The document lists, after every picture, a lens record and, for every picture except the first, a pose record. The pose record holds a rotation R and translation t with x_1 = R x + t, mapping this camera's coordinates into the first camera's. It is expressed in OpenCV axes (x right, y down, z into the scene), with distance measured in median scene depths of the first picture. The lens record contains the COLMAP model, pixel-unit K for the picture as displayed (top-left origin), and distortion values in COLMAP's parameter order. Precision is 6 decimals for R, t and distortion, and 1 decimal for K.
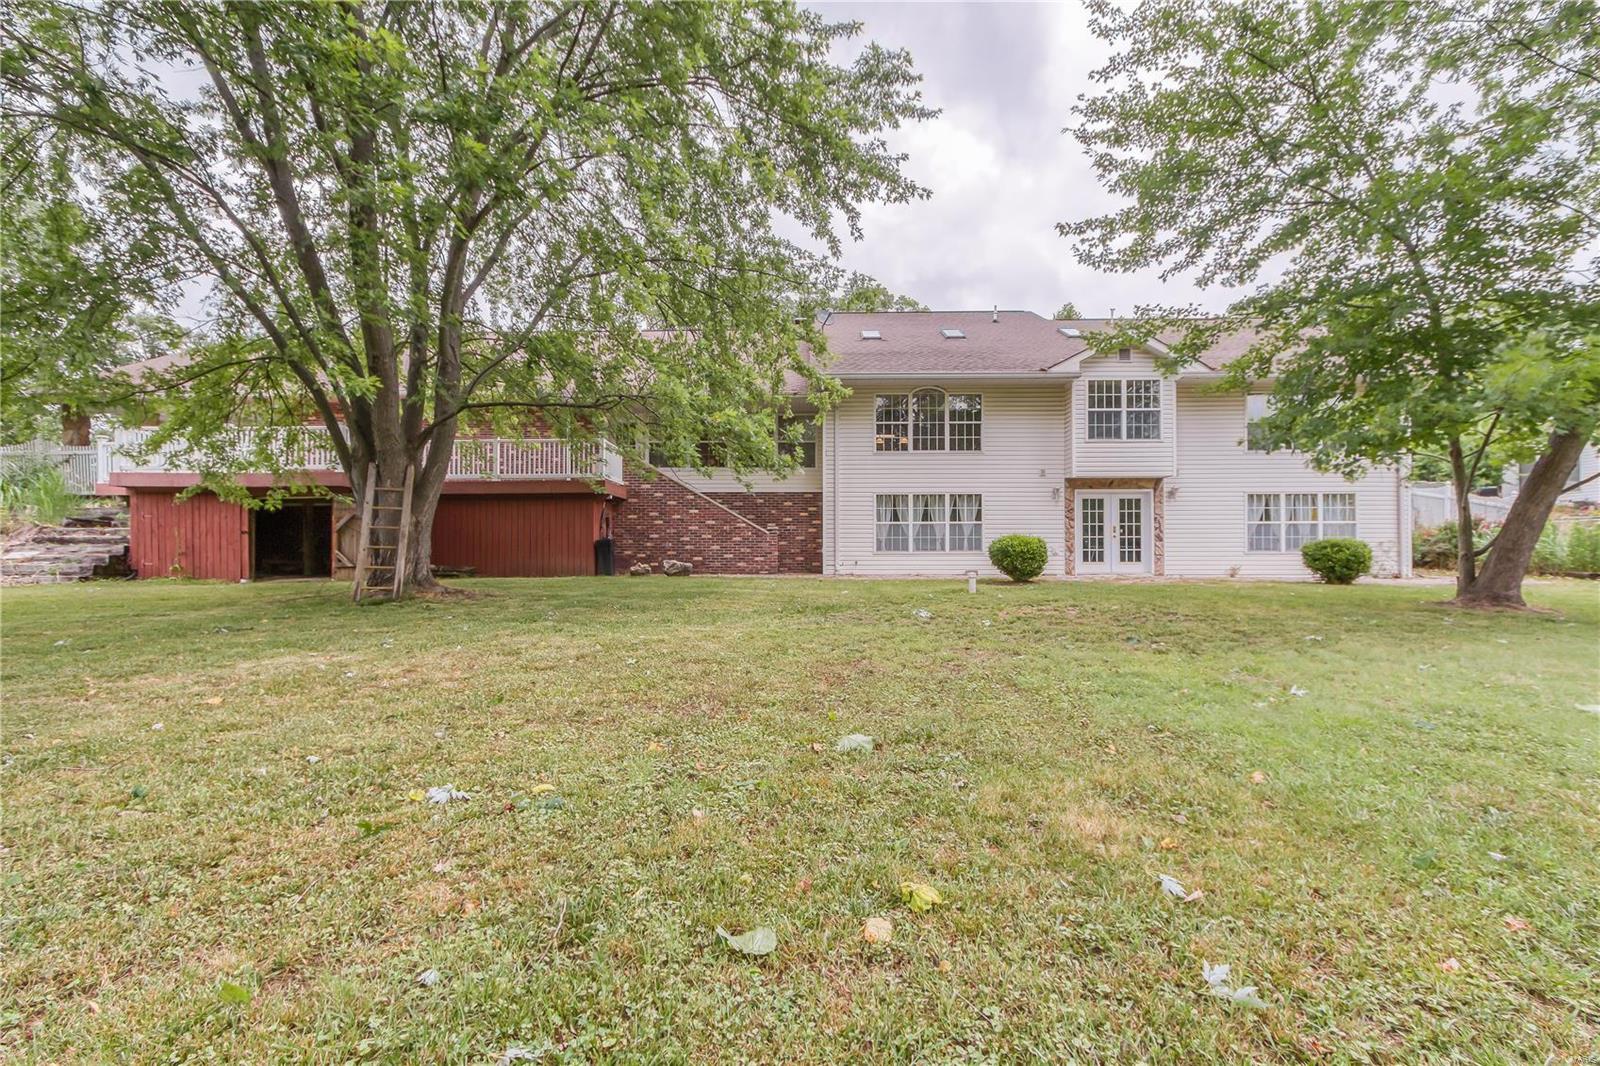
lens RADIAL K [[734.3, 0, 801.3], [0, 734.3, 538.1], [0, 0, 1]] dist [-0.001927, 0.003650]
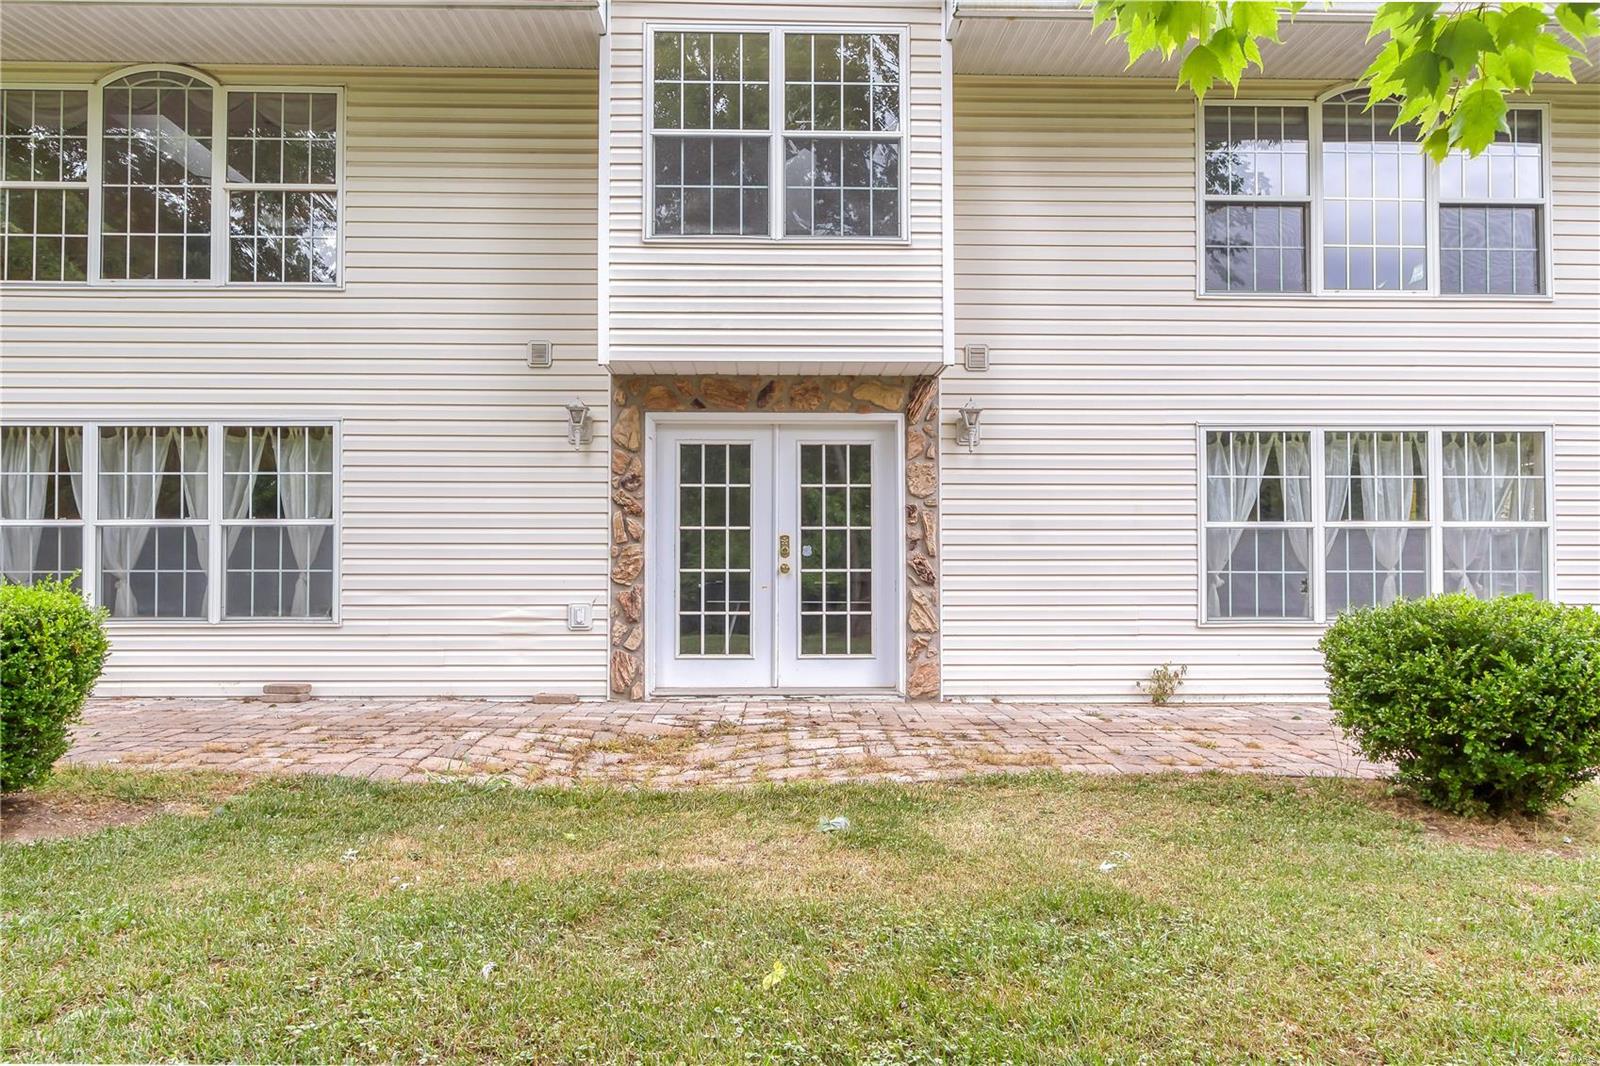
lens RADIAL K [[1096.7, 0, 798.6], [0, 1096.7, 528.4], [0, 0, 1]] dist [-0.010923, 0.000433]
pose [[0.998491, 0.002327, 0.054862, 0.411952], [-0.001217, 0.999794, -0.020250, -0.010067], [-0.054898, 0.020152, 0.998289, 0.553655]]
